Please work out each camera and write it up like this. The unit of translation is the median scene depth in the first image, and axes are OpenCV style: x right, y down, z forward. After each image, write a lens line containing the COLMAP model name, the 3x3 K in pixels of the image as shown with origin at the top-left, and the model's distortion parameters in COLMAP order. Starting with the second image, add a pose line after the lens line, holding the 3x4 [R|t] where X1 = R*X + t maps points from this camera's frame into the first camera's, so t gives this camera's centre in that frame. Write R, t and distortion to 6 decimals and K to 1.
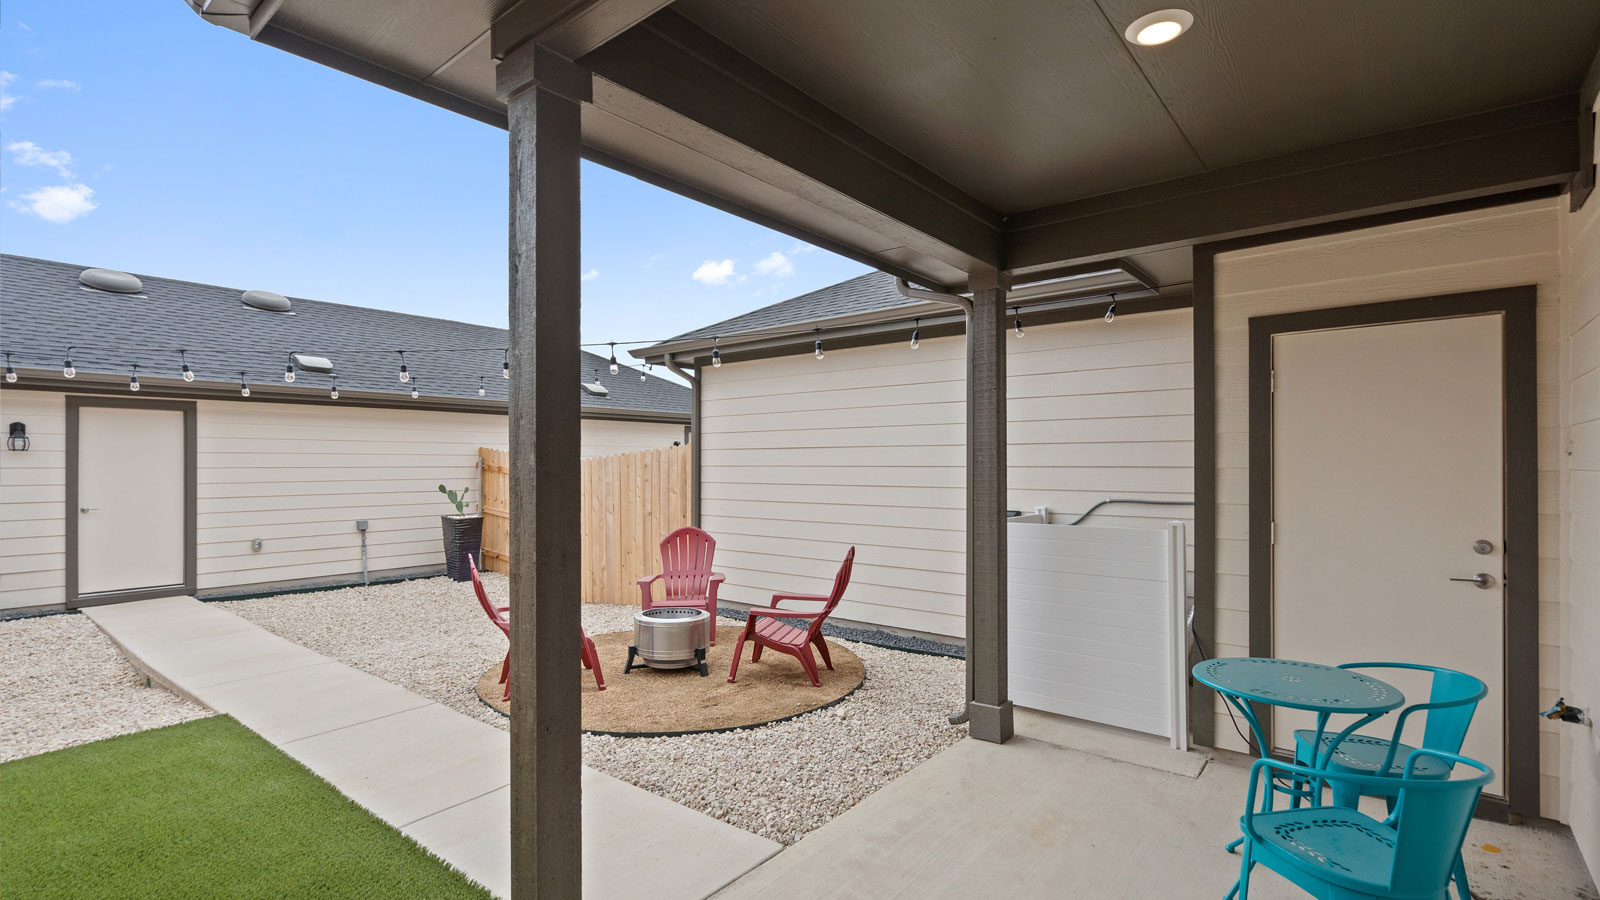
lens RADIAL K [[747.4, 0, 792.8], [0, 747.4, 452.7], [0, 0, 1]] dist [-0.013579, 0.000945]
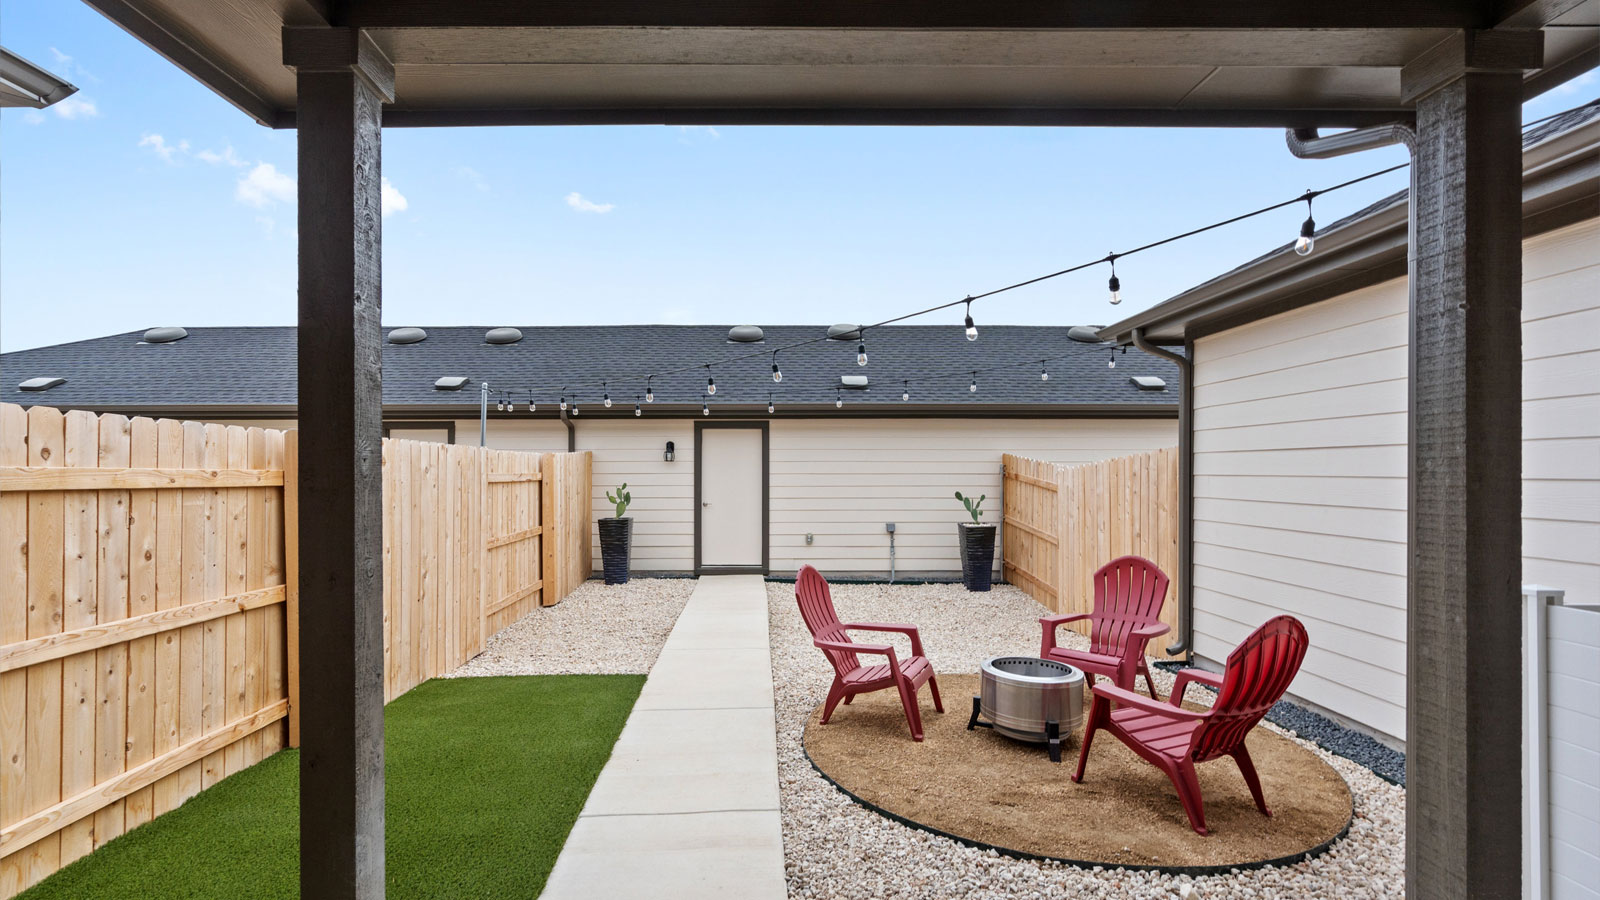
lens RADIAL K [[747.4, 0, 792.3], [0, 747.4, 462.5], [0, 0, 1]] dist [-0.013579, 0.000945]
pose [[0.629216, -0.005691, -0.777209, 0.205747], [0.009531, 0.999955, 0.000394, 0.001273], [0.777172, -0.007655, 0.629242, 0.239654]]
